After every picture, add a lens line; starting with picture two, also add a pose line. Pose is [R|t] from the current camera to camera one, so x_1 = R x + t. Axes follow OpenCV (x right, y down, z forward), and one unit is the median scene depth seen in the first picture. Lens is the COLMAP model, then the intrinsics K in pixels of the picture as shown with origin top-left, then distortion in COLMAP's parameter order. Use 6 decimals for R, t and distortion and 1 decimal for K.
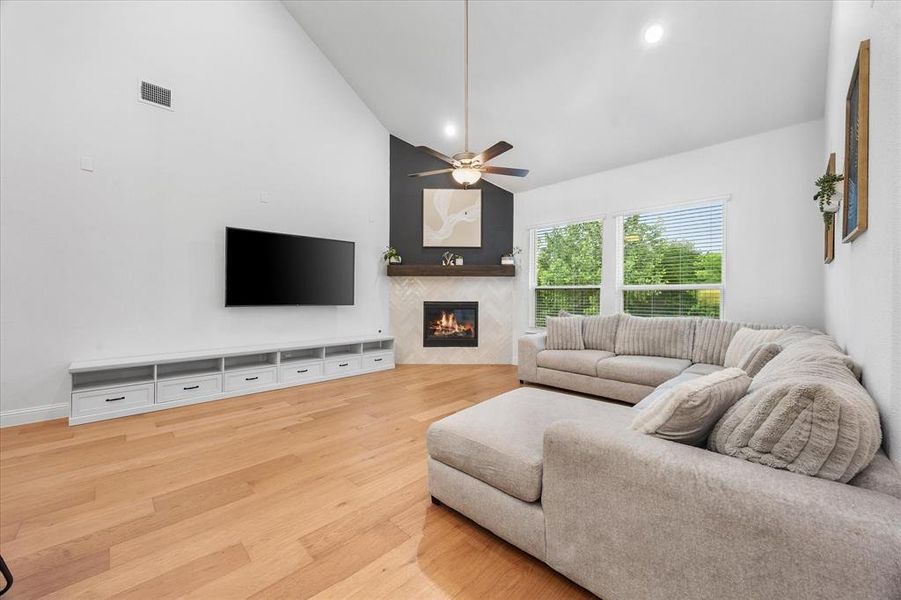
lens RADIAL K [[345.4, 0, 449.3], [0, 345.4, 296.5], [0, 0, 1]] dist [-0.002541, -0.000232]
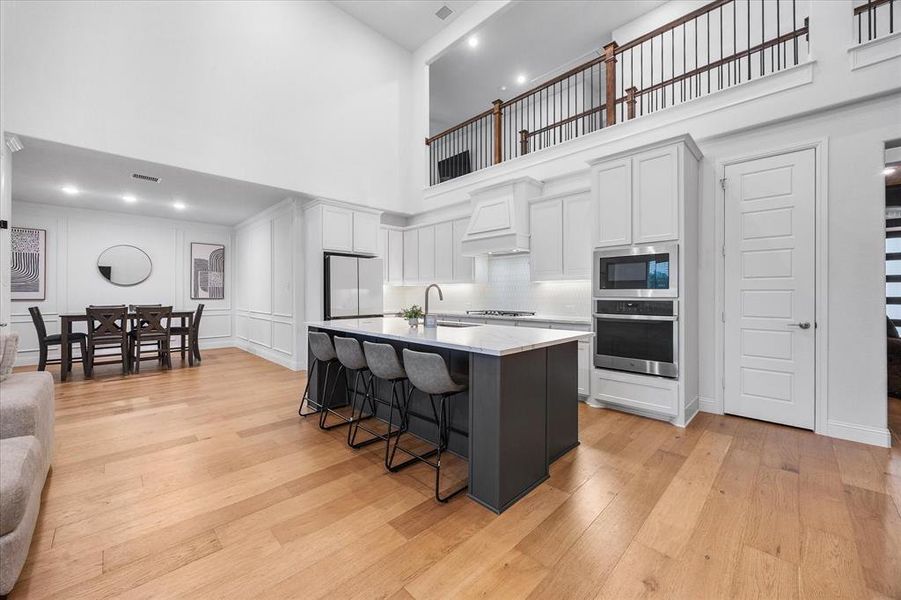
lens RADIAL K [[345.4, 0, 449.3], [0, 345.4, 296.5], [0, 0, 1]] dist [-0.002541, -0.000232]
pose [[-0.999999, -0.001361, -0.000352, -0.301002], [-0.001364, 0.999965, 0.008304, -0.005314], [0.000341, 0.008304, -0.999965, 0.551497]]
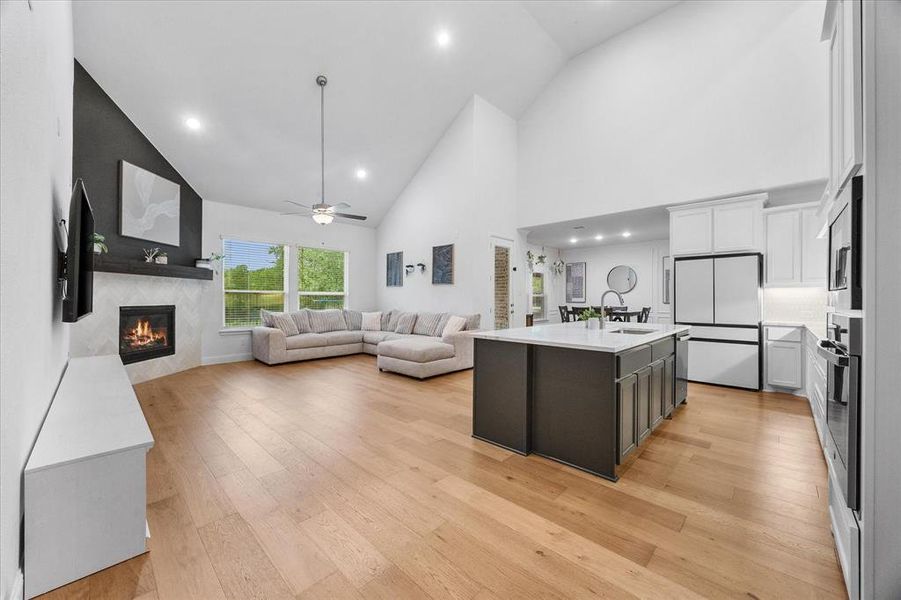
lens RADIAL K [[345.4, 0, 449.3], [0, 345.4, 296.5], [0, 0, 1]] dist [-0.002541, -0.000232]
pose [[-0.015003, 0.002939, 0.999883, -0.850572], [-0.002501, 0.999992, -0.002977, -0.007413], [-0.999884, -0.002546, -0.014995, 0.281715]]
